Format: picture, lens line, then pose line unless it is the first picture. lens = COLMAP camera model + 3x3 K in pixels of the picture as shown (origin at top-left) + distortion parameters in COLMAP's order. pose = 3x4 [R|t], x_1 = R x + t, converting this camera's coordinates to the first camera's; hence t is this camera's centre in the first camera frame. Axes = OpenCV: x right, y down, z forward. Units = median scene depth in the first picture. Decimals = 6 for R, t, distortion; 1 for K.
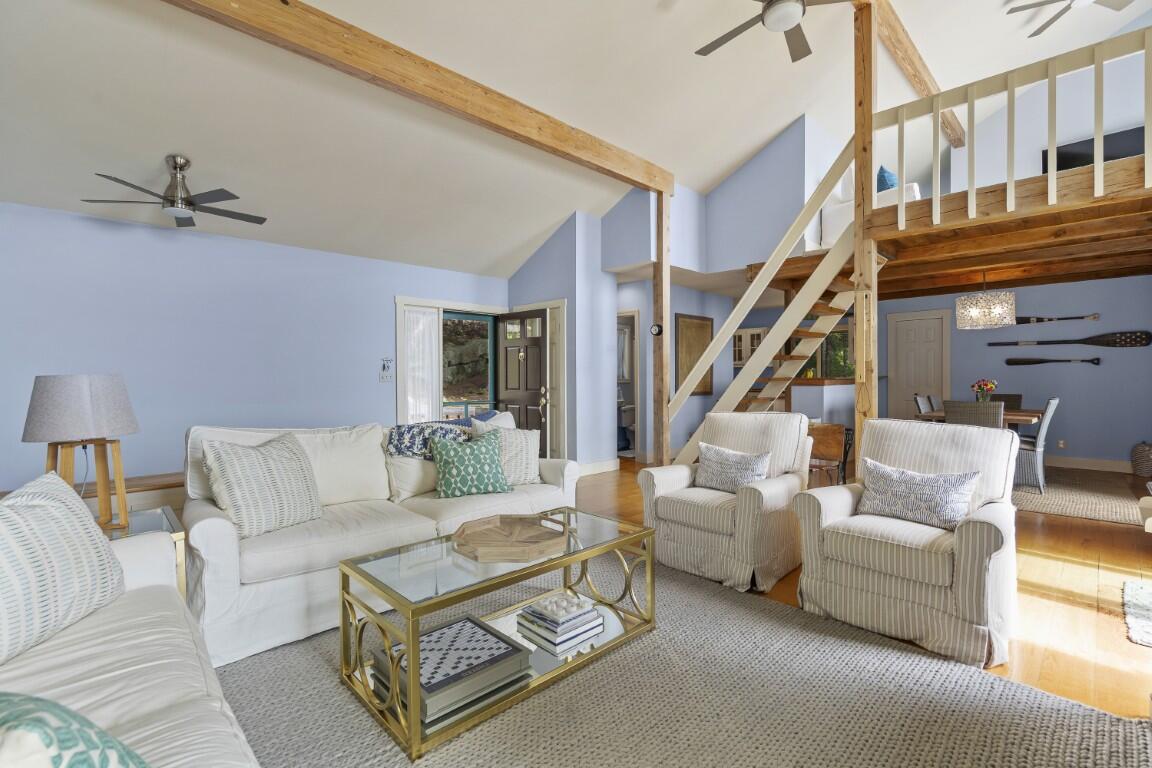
lens RADIAL K [[522.3, 0, 570.5], [0, 522.3, 379.4], [0, 0, 1]] dist [-0.002572, -0.000142]
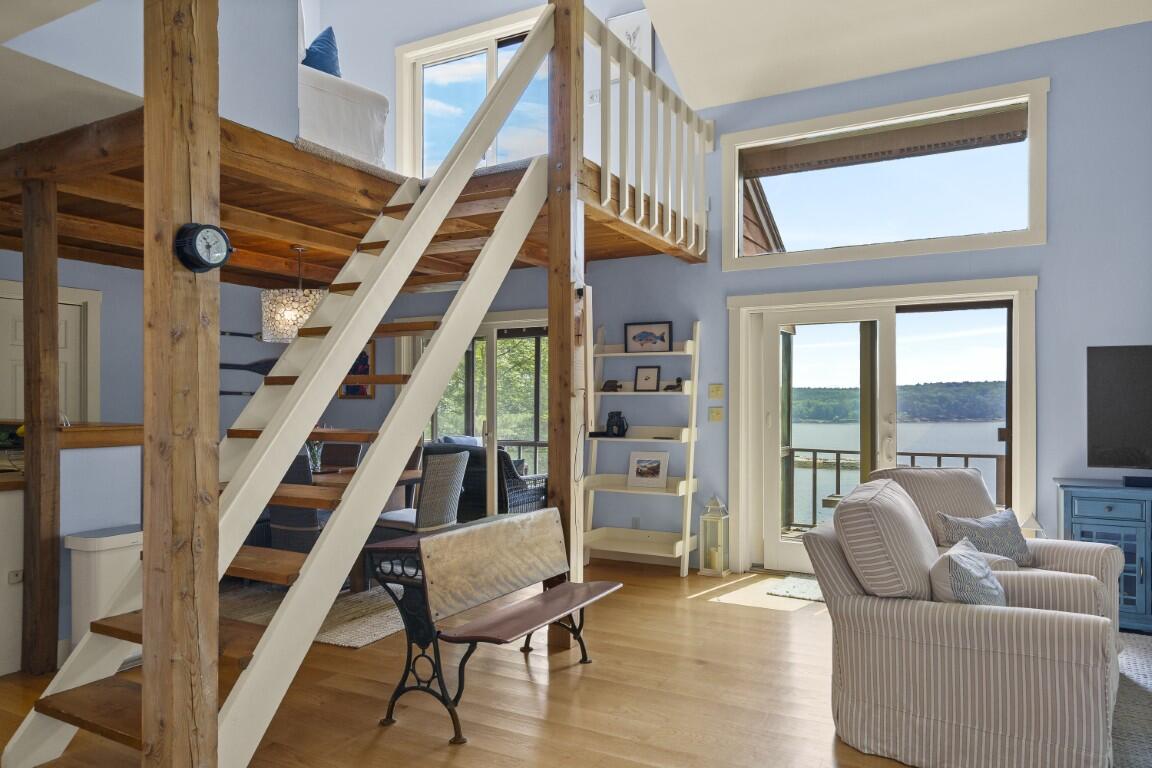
lens RADIAL K [[775.0, 0, 581.9], [0, 775.0, 404.8], [0, 0, 1]] dist [0.004503, 0.003188]
pose [[-0.294263, -0.004407, 0.955714, -0.252599], [0.007519, 0.999948, 0.006926, -0.026366], [-0.955695, 0.009224, -0.294215, 0.977834]]
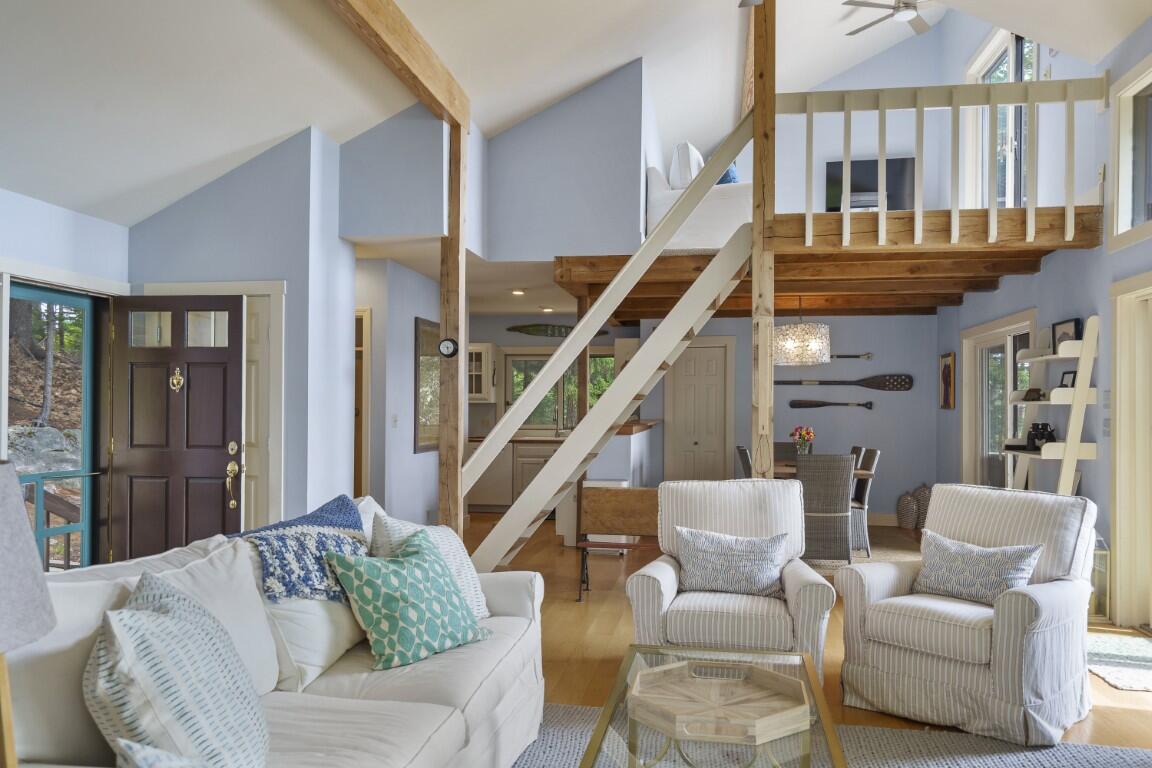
lens RADIAL K [[860.6, 0, 575.1], [0, 860.6, 413.6], [0, 0, 1]] dist [0.004978, 0.001721]
pose [[0.805881, 0.005237, 0.592054, -0.329124], [-0.004577, 0.999986, -0.002615, -0.015538], [-0.592060, -0.000602, 0.805894, 0.099700]]
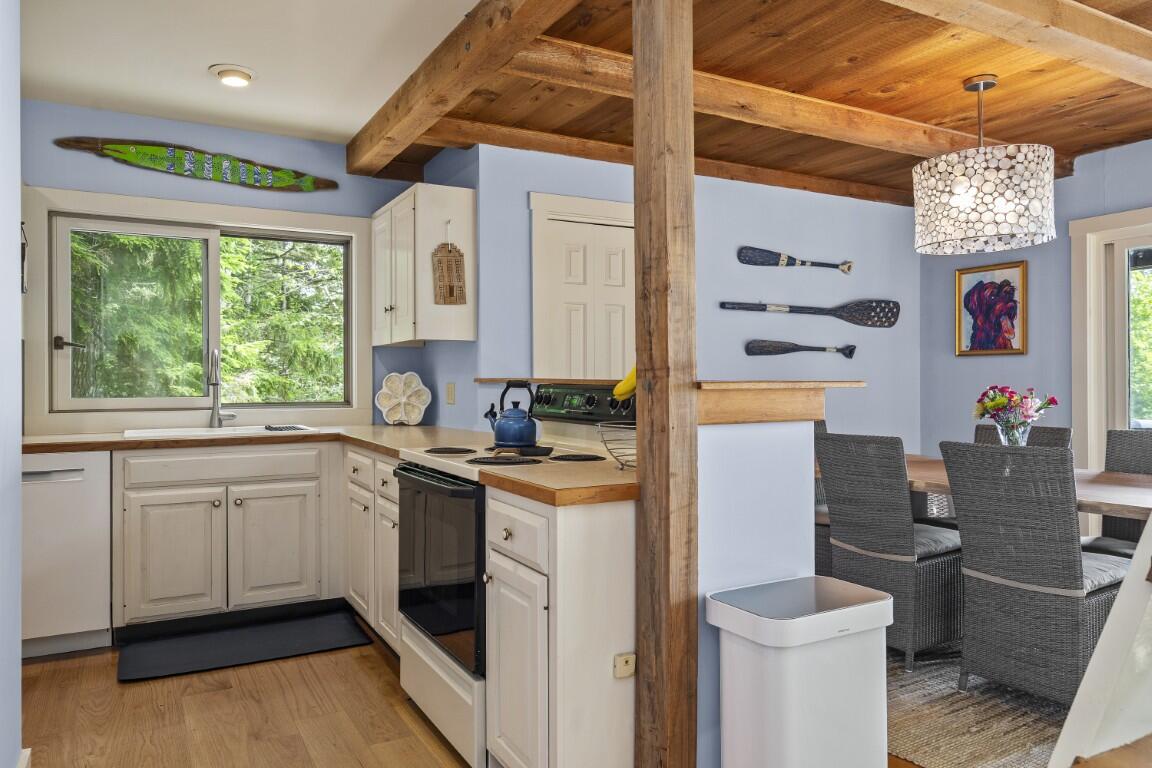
lens RADIAL K [[790.8, 0, 576.0], [0, 790.8, 384.0], [0, 0, 1]] dist [0.000235, -0.000562]
pose [[0.257891, -0.002891, 0.966170, 0.175464], [0.012650, 0.999920, -0.000385, -0.004976], [-0.966091, 0.012321, 0.257907, 1.173705]]
